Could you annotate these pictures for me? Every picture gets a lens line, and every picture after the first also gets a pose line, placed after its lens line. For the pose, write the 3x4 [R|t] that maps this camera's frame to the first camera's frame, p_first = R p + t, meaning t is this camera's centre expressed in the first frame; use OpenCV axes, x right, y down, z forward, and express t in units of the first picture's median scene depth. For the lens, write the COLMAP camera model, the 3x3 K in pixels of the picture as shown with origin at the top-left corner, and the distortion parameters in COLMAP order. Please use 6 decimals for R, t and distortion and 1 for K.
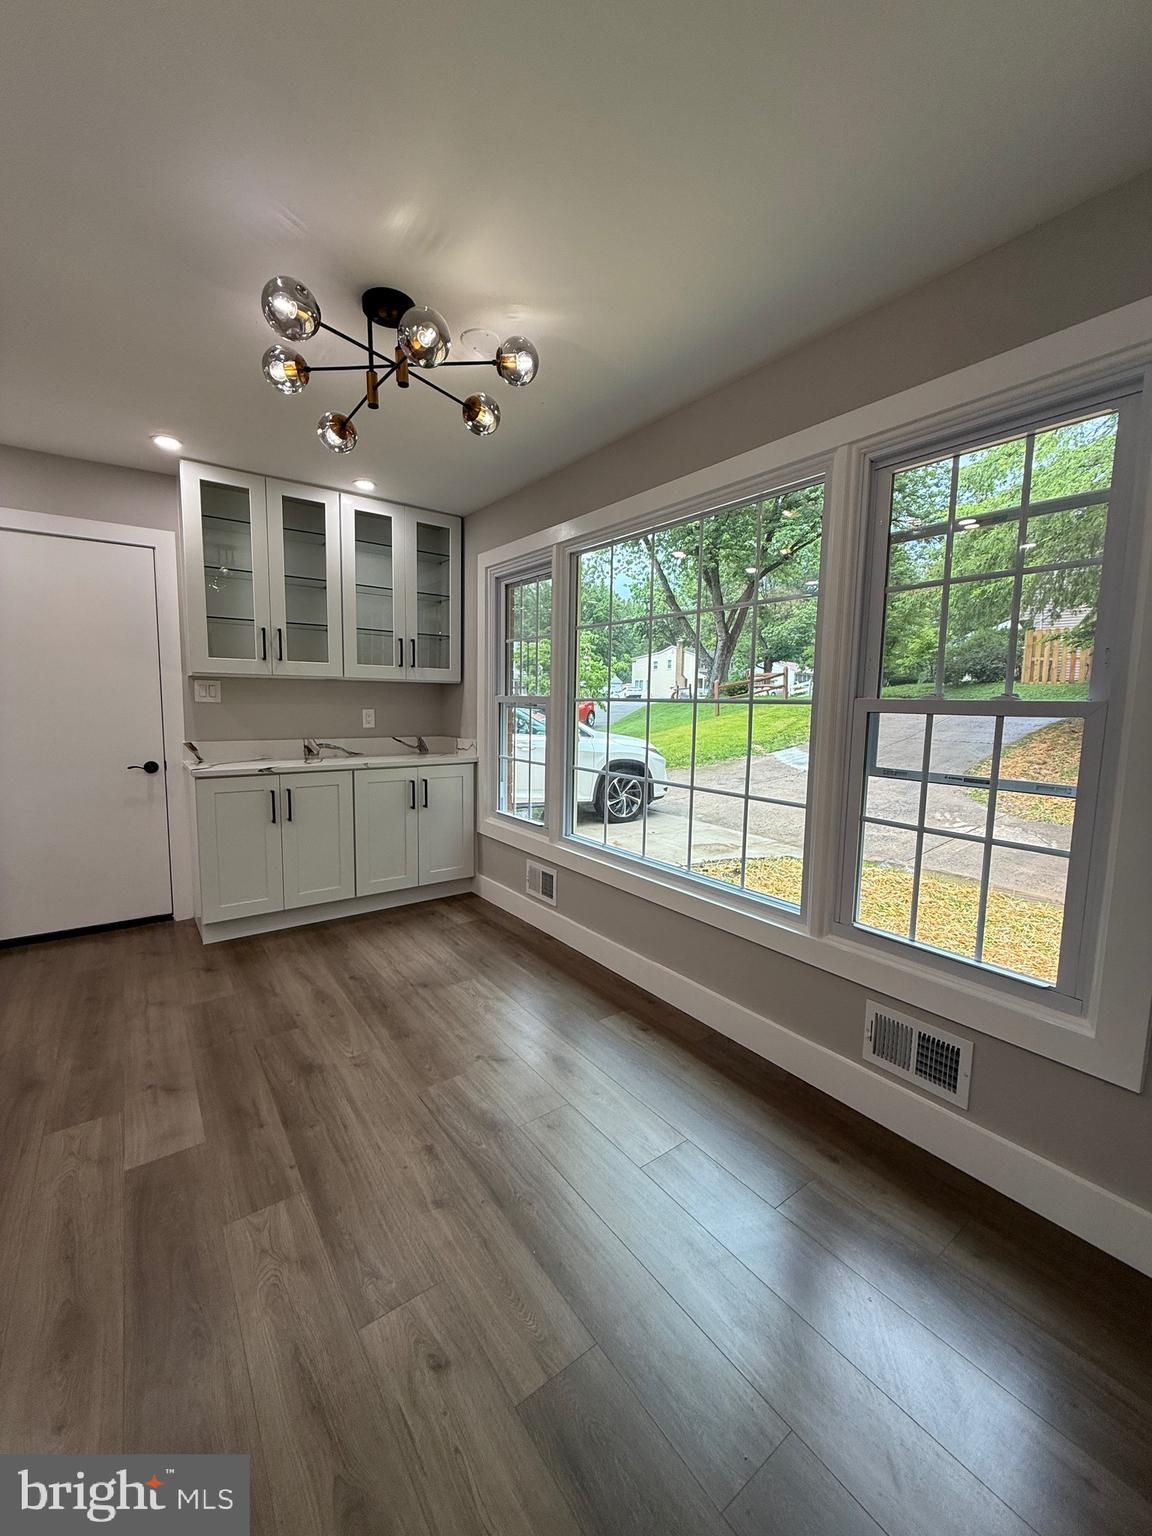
lens RADIAL K [[609.1, 0, 577.1], [0, 609.1, 764.1], [0, 0, 1]] dist [0.000659, -0.000473]
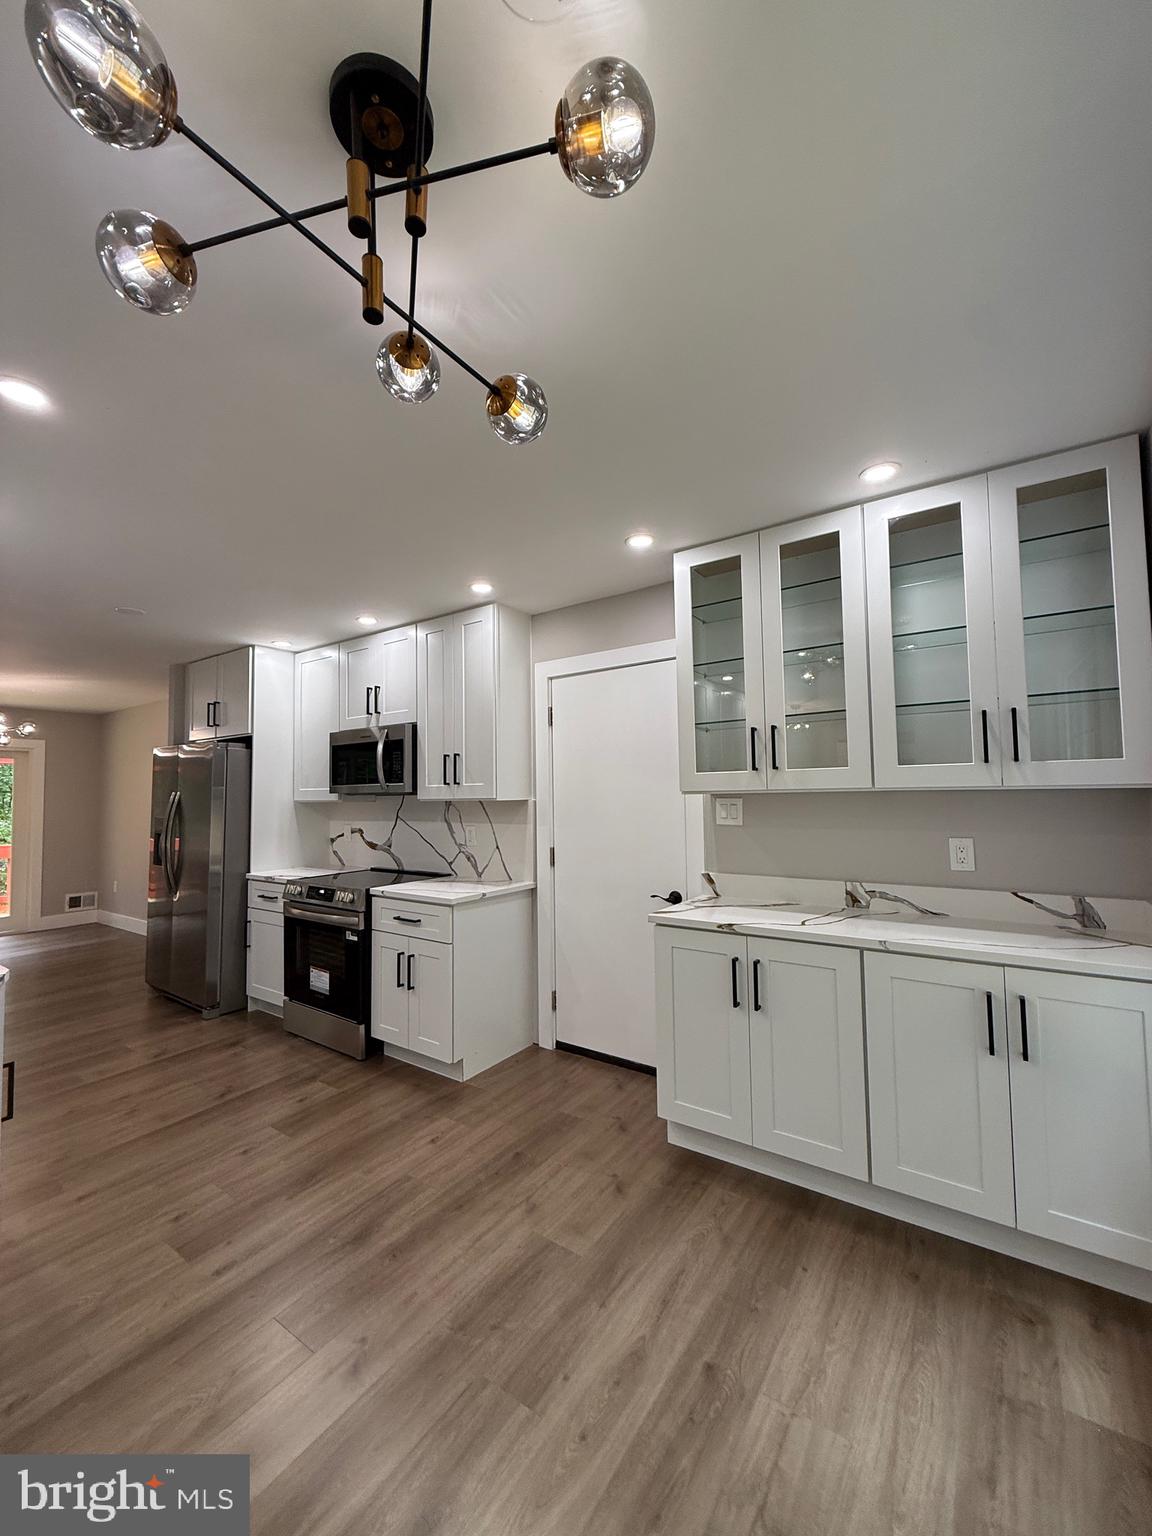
lens RADIAL K [[609.1, 0, 576.3], [0, 609.1, 764.2], [0, 0, 1]] dist [0.000659, -0.000473]
pose [[0.323448, -0.070752, -0.943597, 0.112389], [-0.079332, 0.991662, -0.101550, -0.092511], [0.942914, 0.107704, 0.315139, 0.599339]]
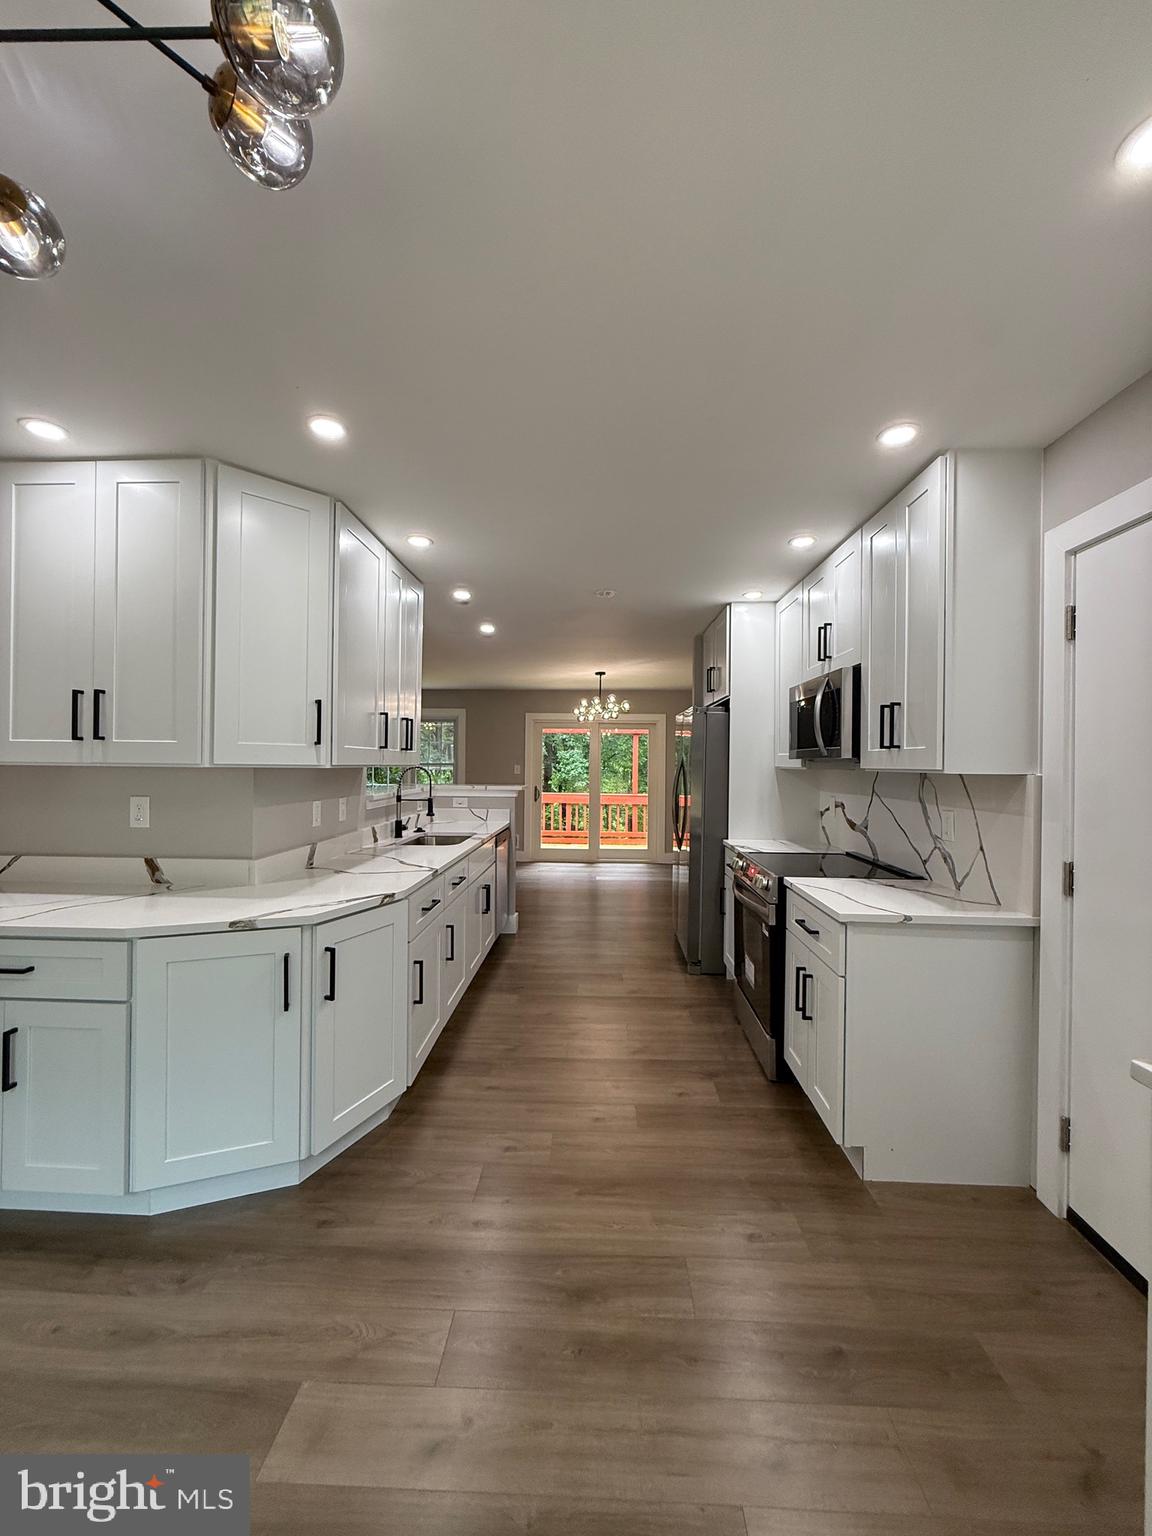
lens RADIAL K [[609.1, 0, 576.4], [0, 609.1, 763.1], [0, 0, 1]] dist [0.000659, -0.000473]
pose [[-0.625267, -0.023956, -0.780043, -0.165253], [-0.102537, 0.993386, 0.051684, -0.129899], [0.773645, 0.112299, -0.623588, 0.904965]]
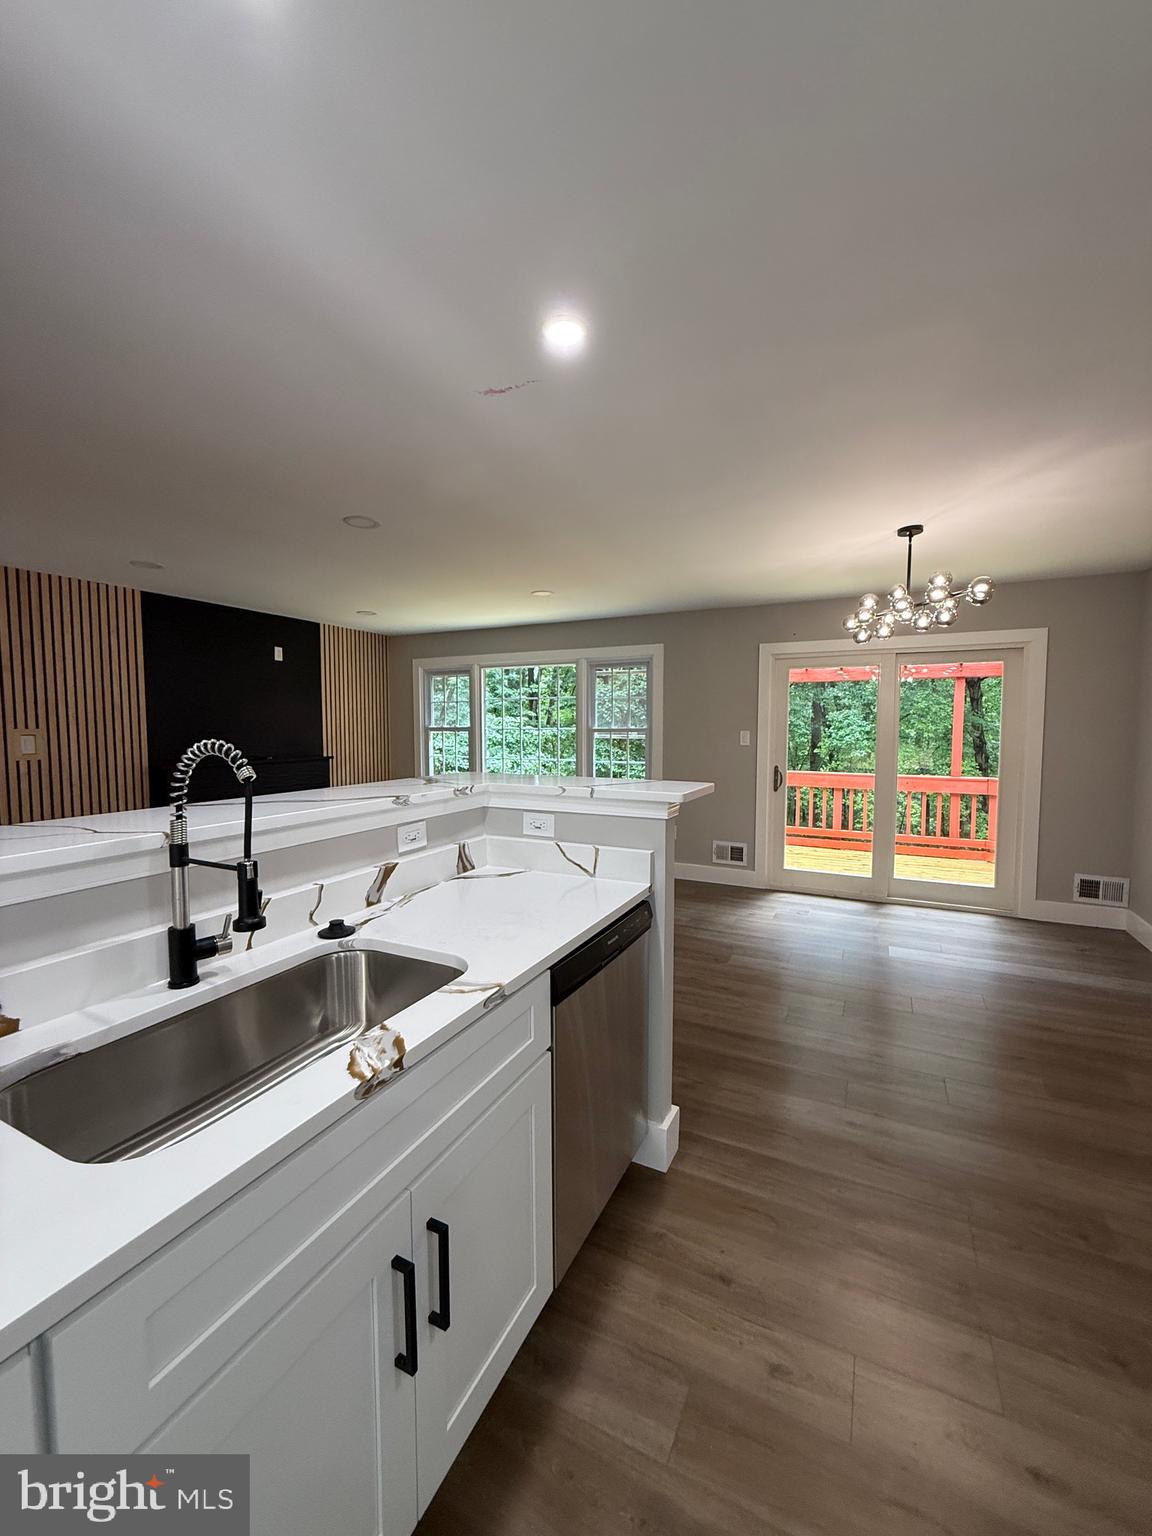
lens RADIAL K [[609.1, 0, 577.2], [0, 609.1, 763.9], [0, 0, 1]] dist [0.000659, -0.000473]
pose [[-0.891753, 0.010375, -0.452404, -0.964477], [-0.062622, 0.987289, 0.146077, -0.078373], [0.448169, 0.158595, -0.879768, 0.274246]]
